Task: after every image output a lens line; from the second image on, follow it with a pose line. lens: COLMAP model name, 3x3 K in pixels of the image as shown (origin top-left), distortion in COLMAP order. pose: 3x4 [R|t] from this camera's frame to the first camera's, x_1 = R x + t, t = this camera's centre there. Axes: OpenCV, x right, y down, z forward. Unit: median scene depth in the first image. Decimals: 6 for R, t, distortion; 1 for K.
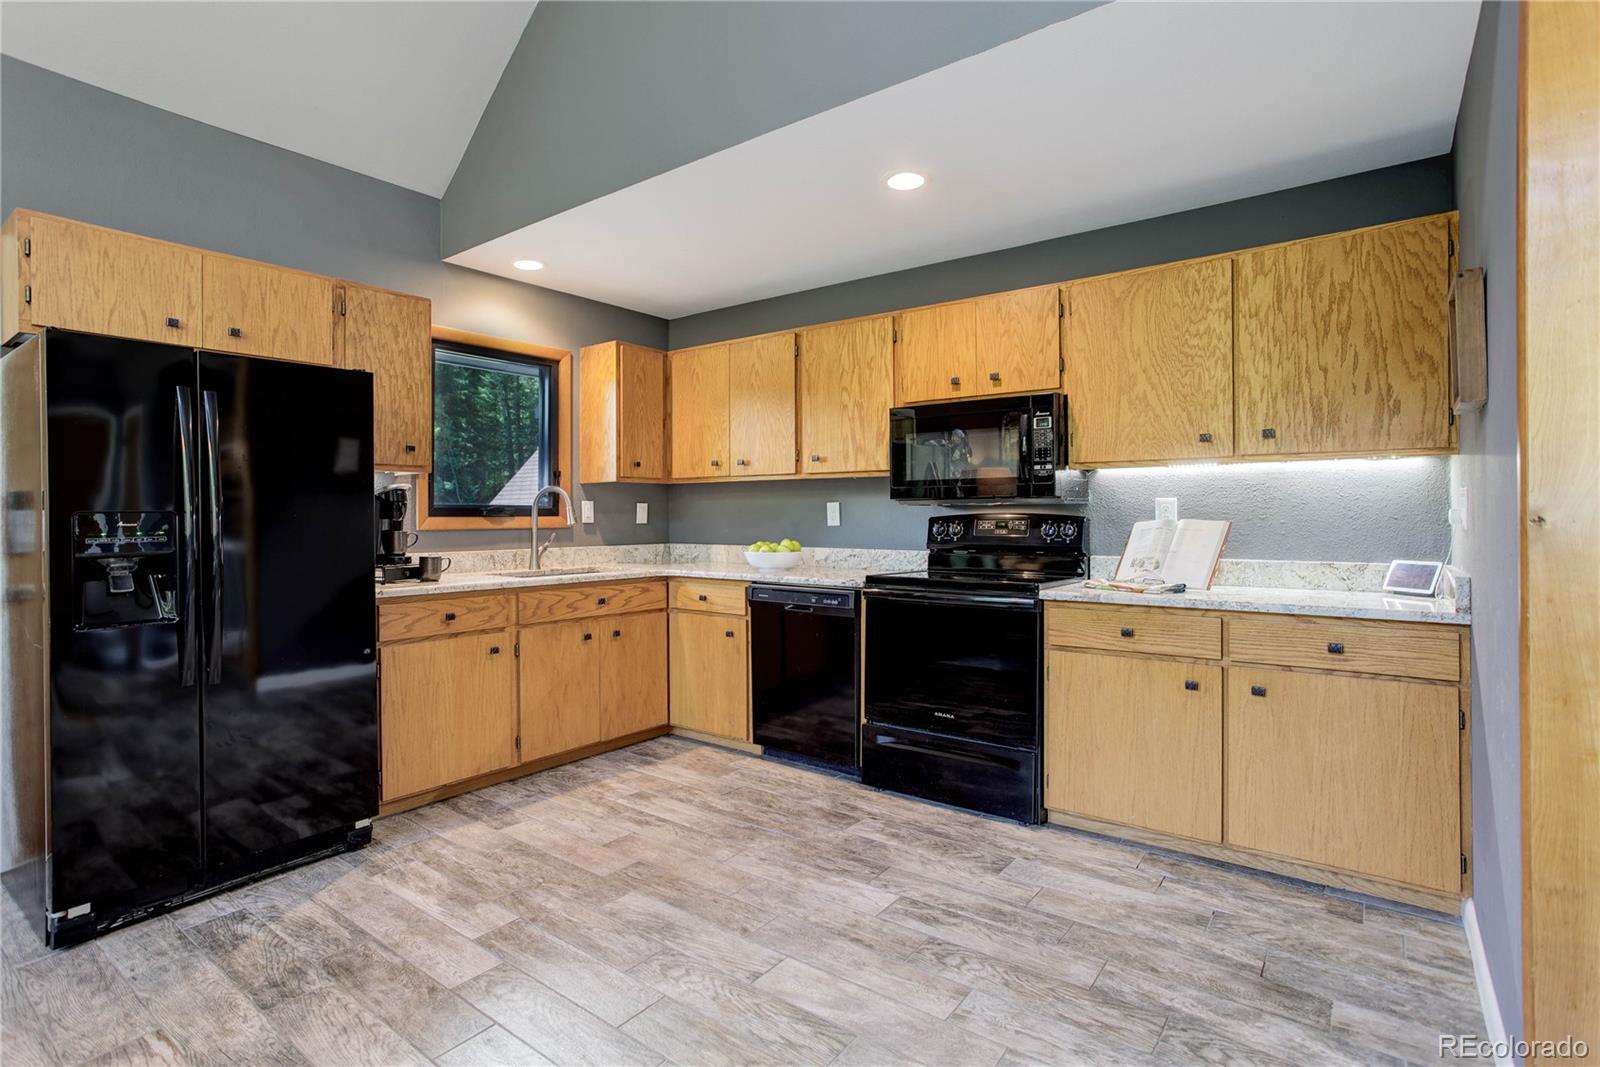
lens RADIAL K [[787.1, 0, 786.7], [0, 787.1, 520.5], [0, 0, 1]] dist [-0.054289, 0.036618]
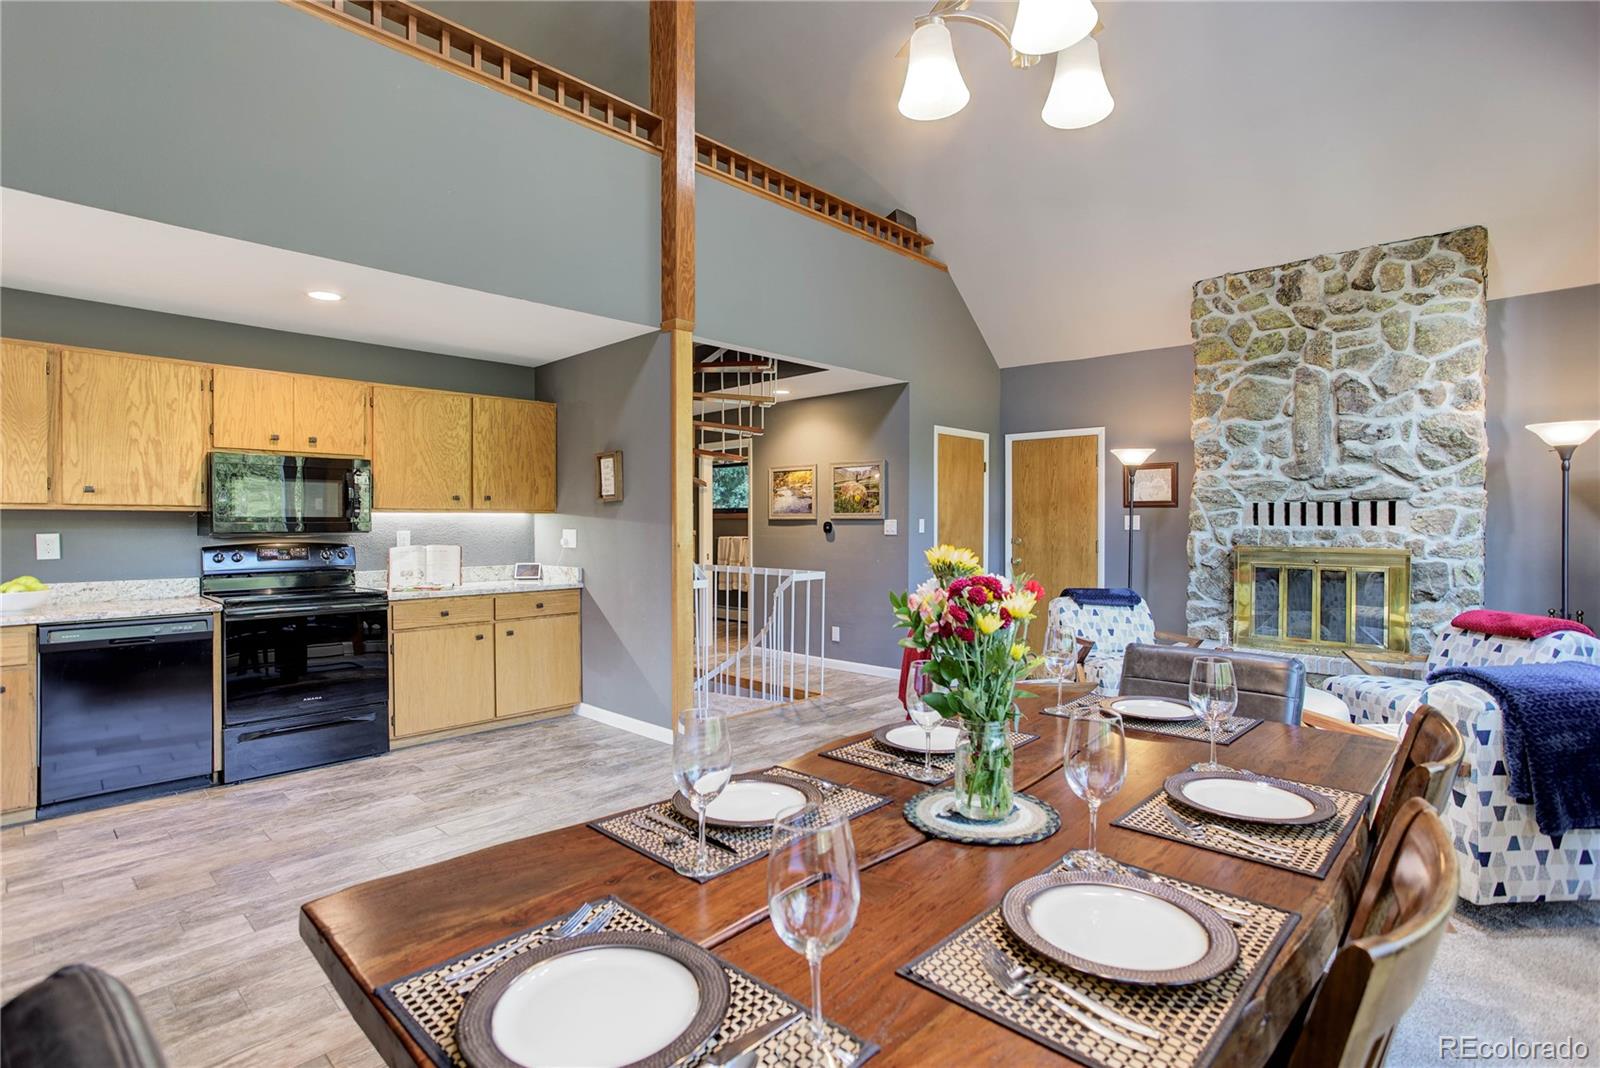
lens RADIAL K [[778.4, 0, 792.7], [0, 778.4, 528.2], [0, 0, 1]] dist [-0.038560, 0.027837]
pose [[0.113384, -0.003469, 0.993545, -0.977253], [0.007030, 0.999972, 0.002689, -0.034180], [-0.993526, 0.006679, 0.113405, 0.053180]]
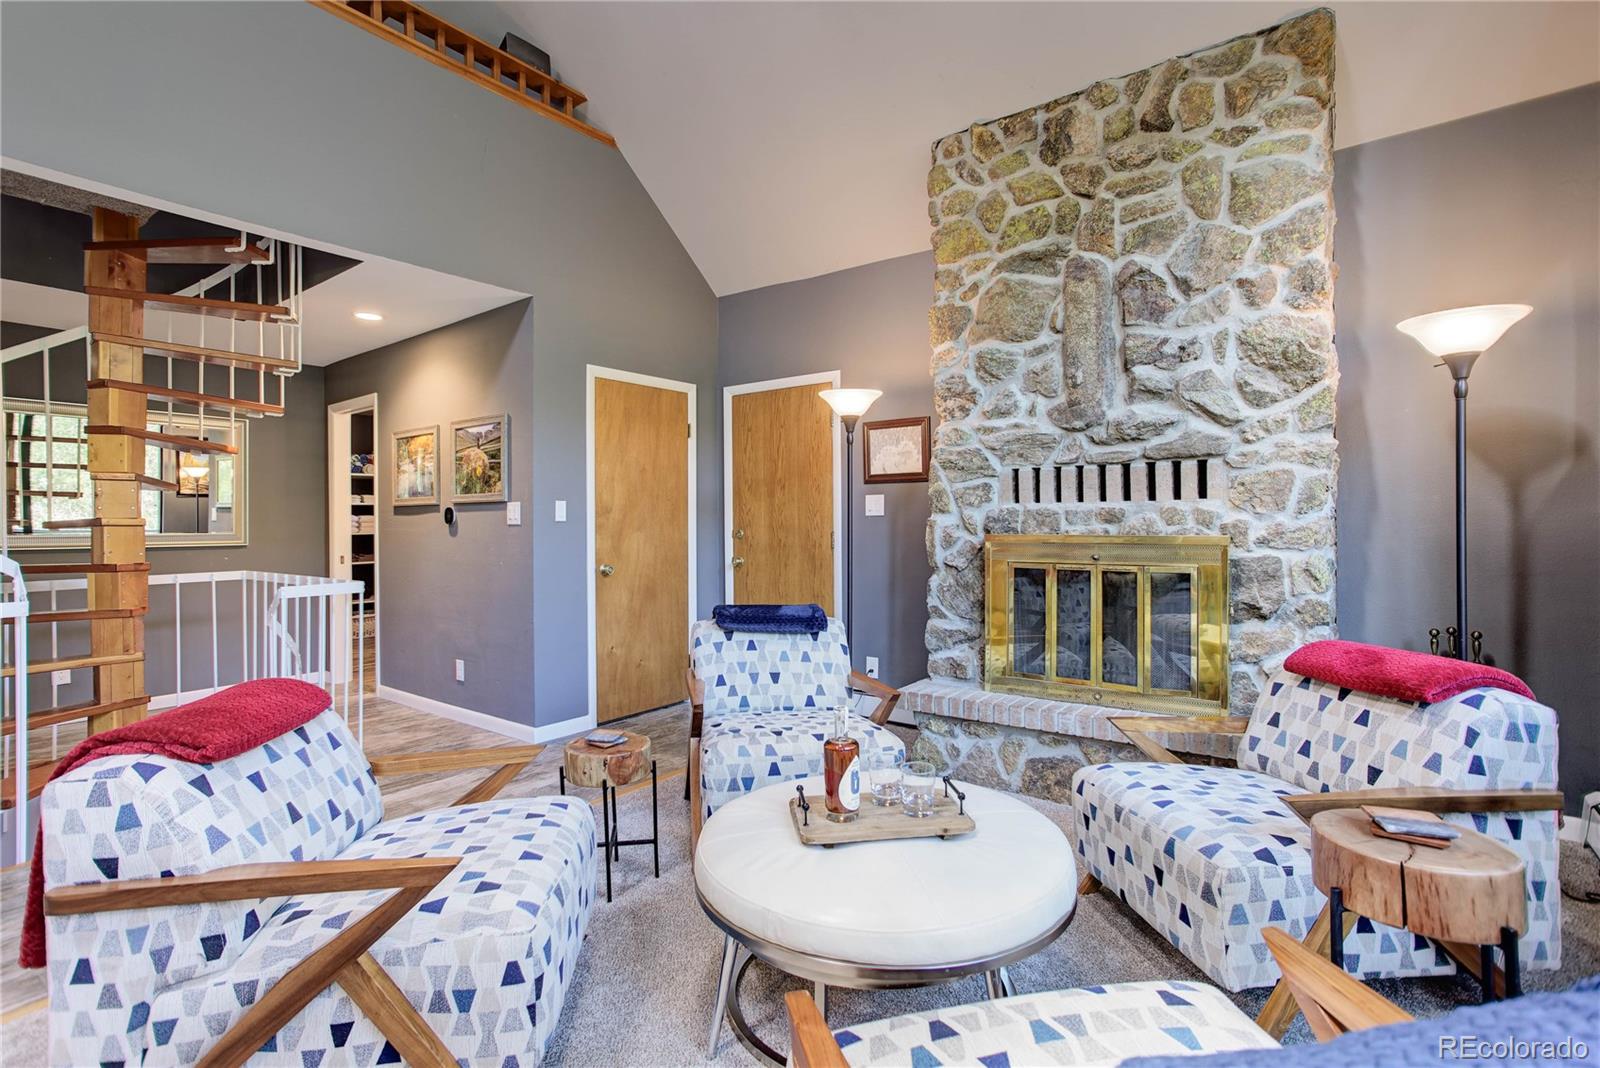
lens RADIAL K [[769.9, 0, 783.2], [0, 769.9, 525.9], [0, 0, 1]] dist [-0.053571, 0.043128]
pose [[0.009072, 0.002429, 0.999956, -0.259683], [0.014144, 0.999897, -0.002558, 0.002656], [-0.999859, 0.014167, 0.009037, -0.455579]]
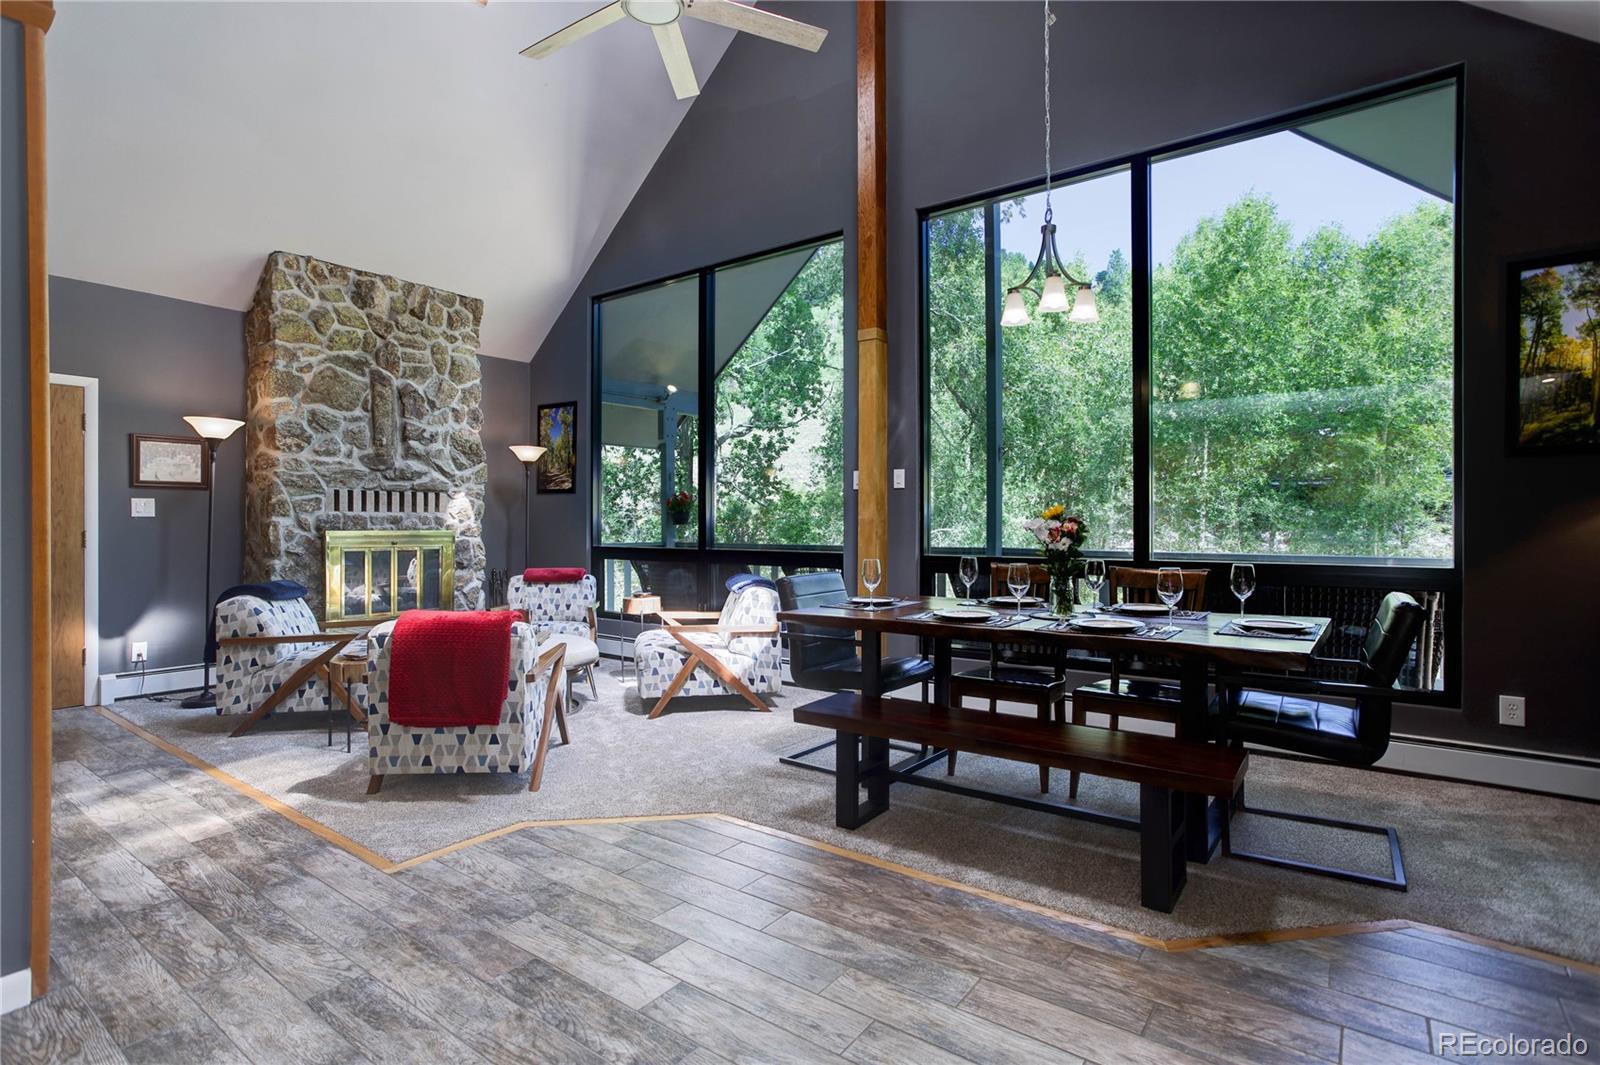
lens RADIAL K [[797.4, 0, 785.5], [0, 797.4, 522.7], [0, 0, 1]] dist [-0.043954, 0.025711]
pose [[-0.999980, 0.005909, -0.002026, -0.174291], [0.005895, 0.999958, 0.007007, -0.008612], [0.002067, 0.006995, -0.999973, 1.049875]]
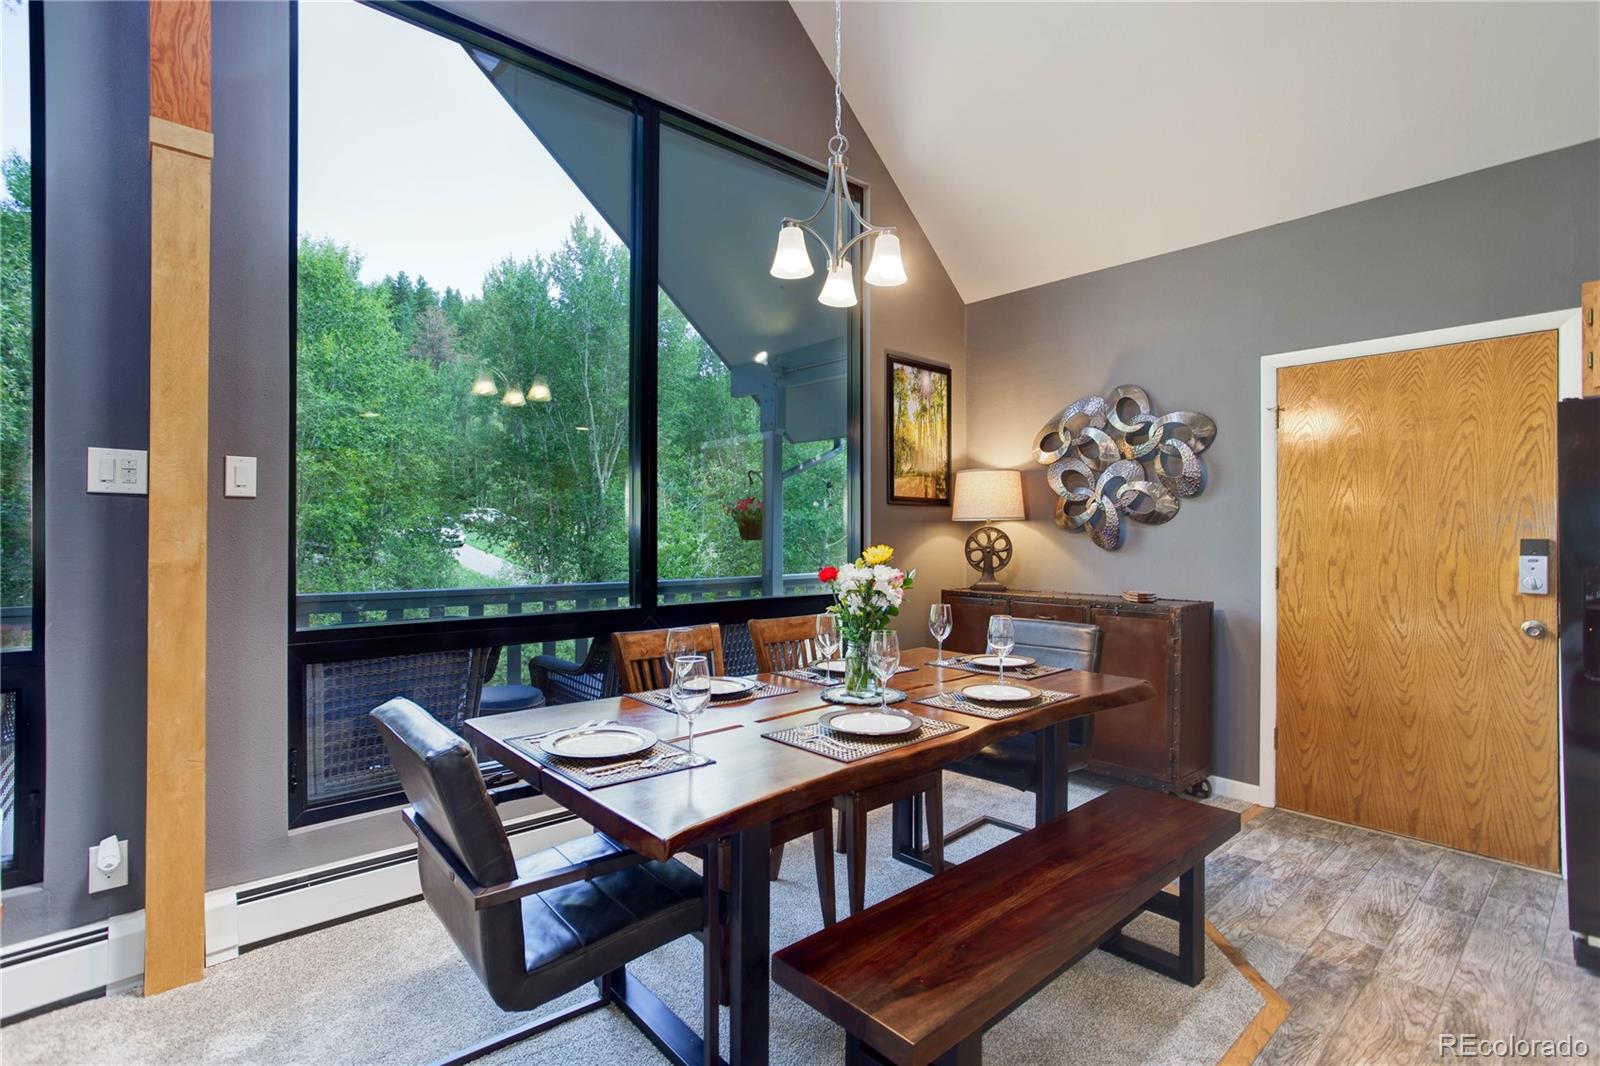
lens RADIAL K [[778.4, 0, 792.7], [0, 778.4, 527.2], [0, 0, 1]] dist [-0.038560, 0.027837]
pose [[-0.188483, -0.002773, -0.982073, 0.223853], [-0.004689, 0.999987, -0.001924, -0.038172], [0.982065, 0.004242, -0.188493, 0.078923]]
